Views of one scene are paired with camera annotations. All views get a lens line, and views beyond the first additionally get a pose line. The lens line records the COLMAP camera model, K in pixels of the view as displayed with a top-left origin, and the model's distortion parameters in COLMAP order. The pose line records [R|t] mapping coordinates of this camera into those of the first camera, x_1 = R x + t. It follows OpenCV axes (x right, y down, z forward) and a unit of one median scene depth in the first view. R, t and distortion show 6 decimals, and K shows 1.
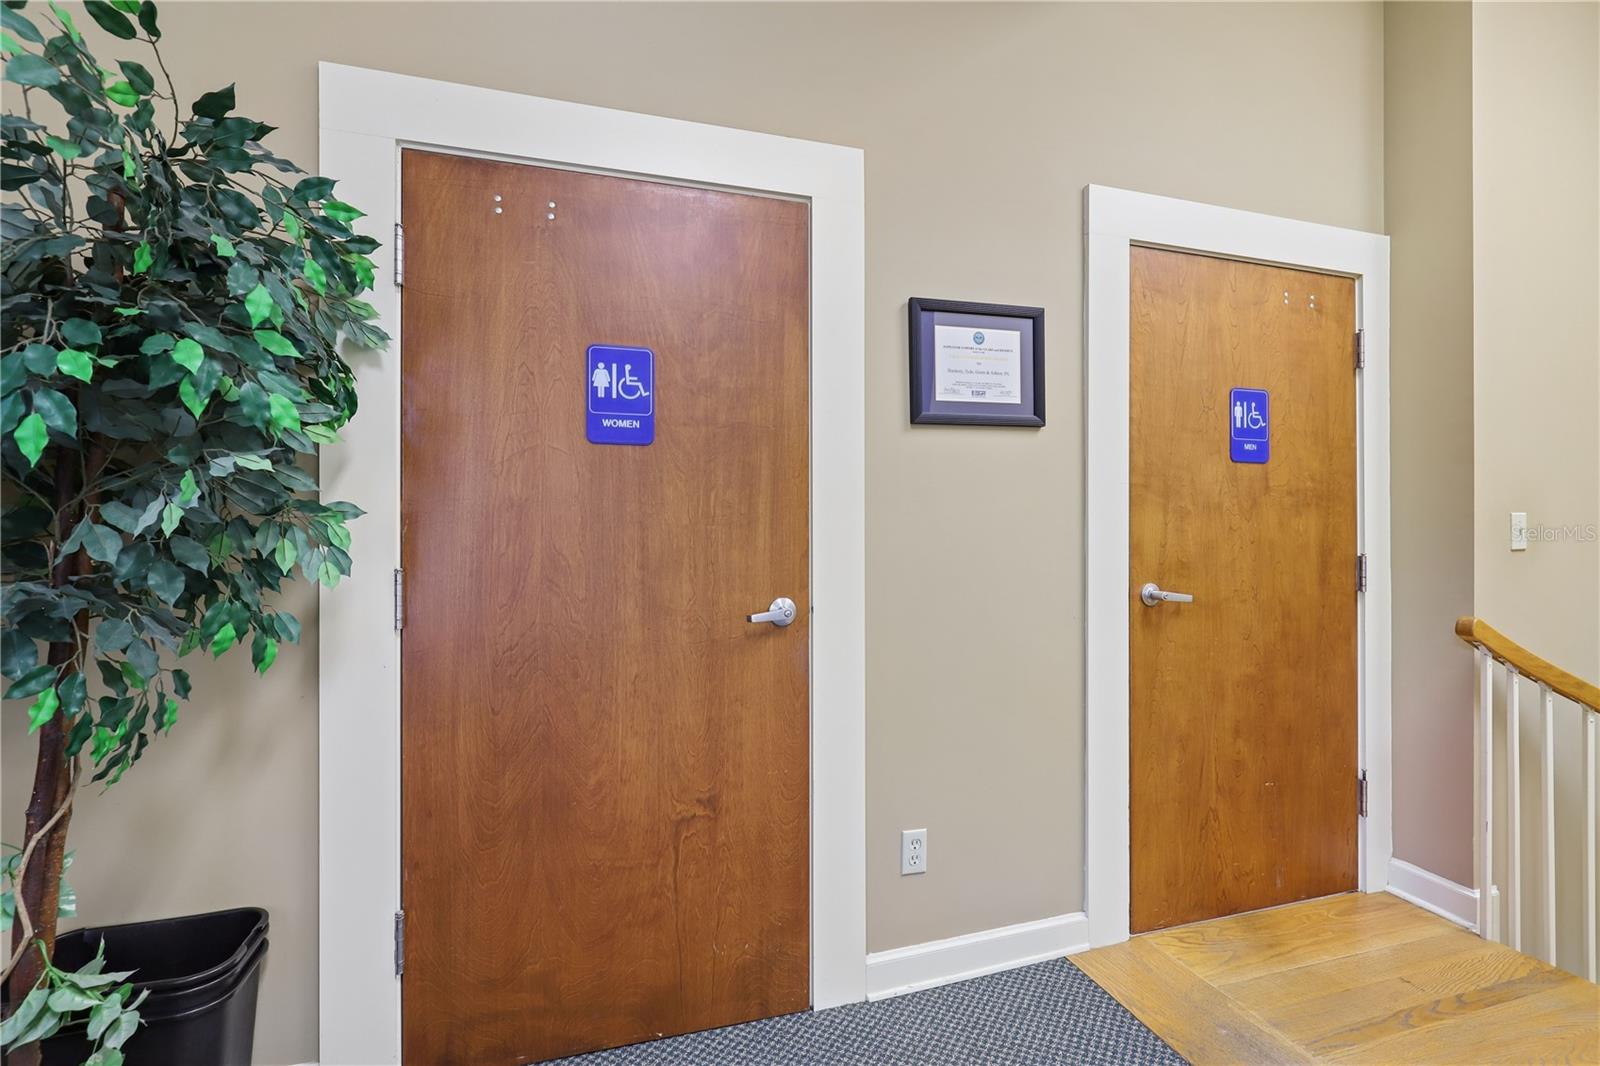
lens RADIAL K [[727.9, 0, 802.1], [0, 727.9, 534.6], [0, 0, 1]] dist [0.001615, 0.000243]
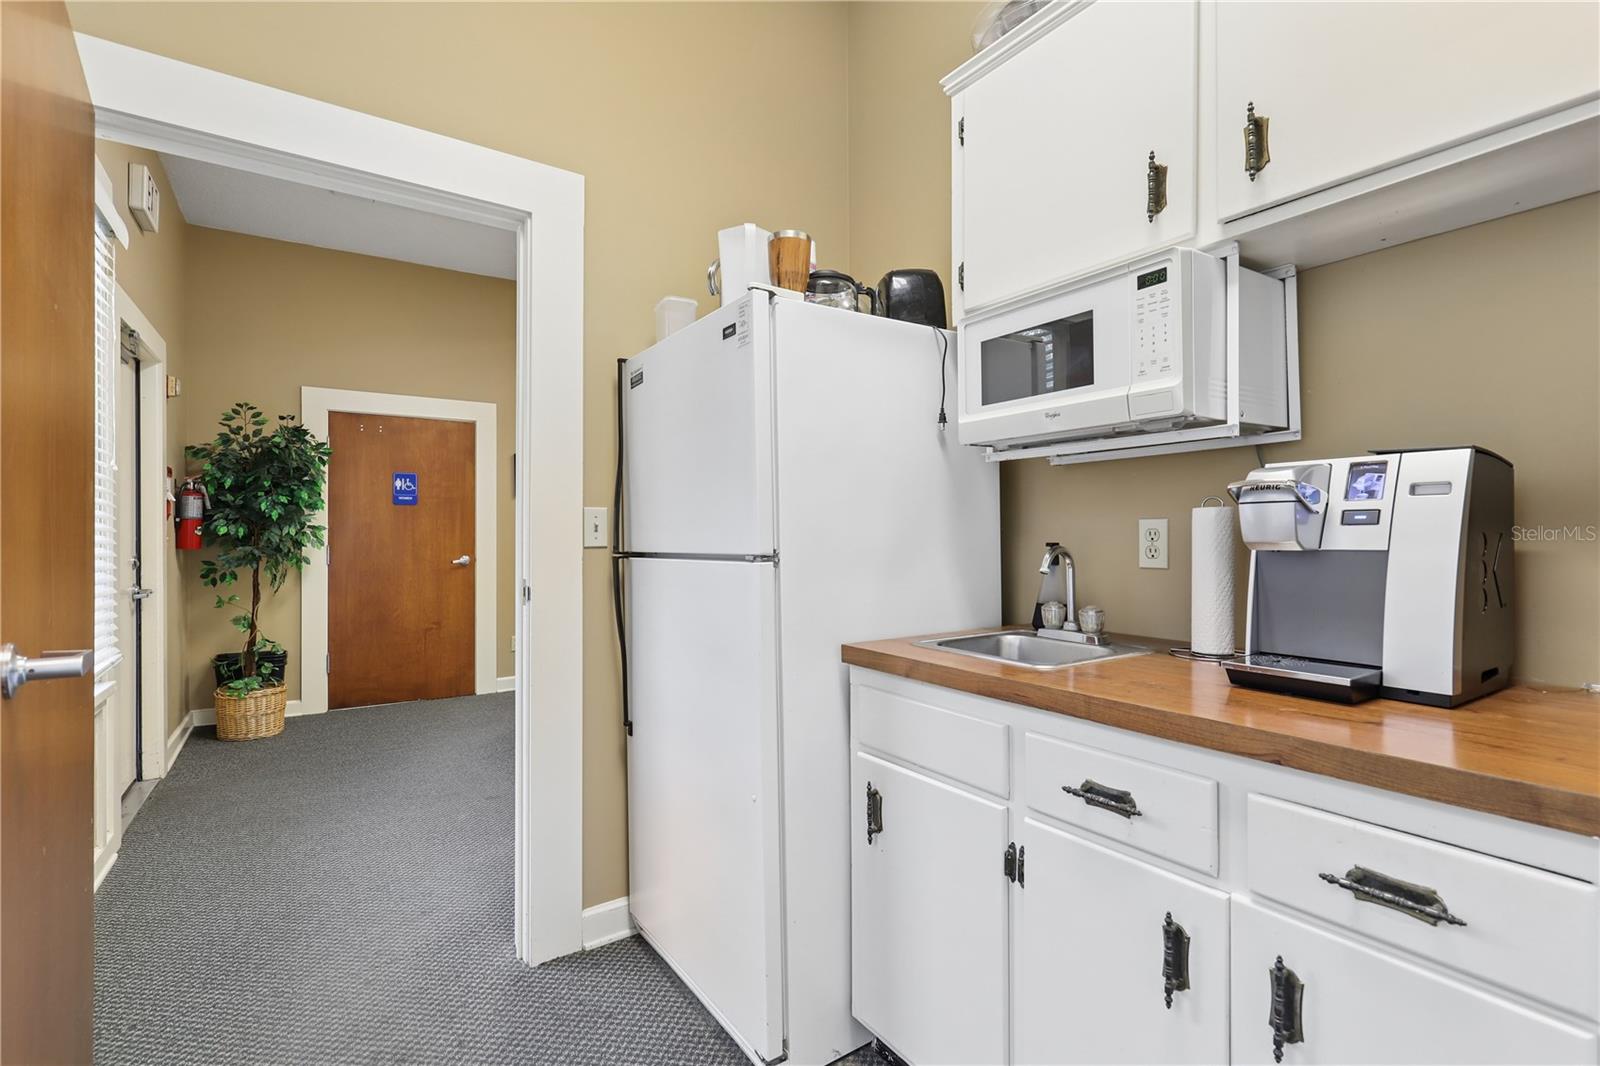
lens RADIAL K [[727.9, 0, 803.4], [0, 727.9, 525.9], [0, 0, 1]] dist [0.001615, 0.000243]
pose [[0.952204, 0.001595, 0.305459, 0.405340], [0.000382, 0.999979, -0.006410, -0.016205], [-0.305463, 0.006221, 0.952184, -2.402351]]
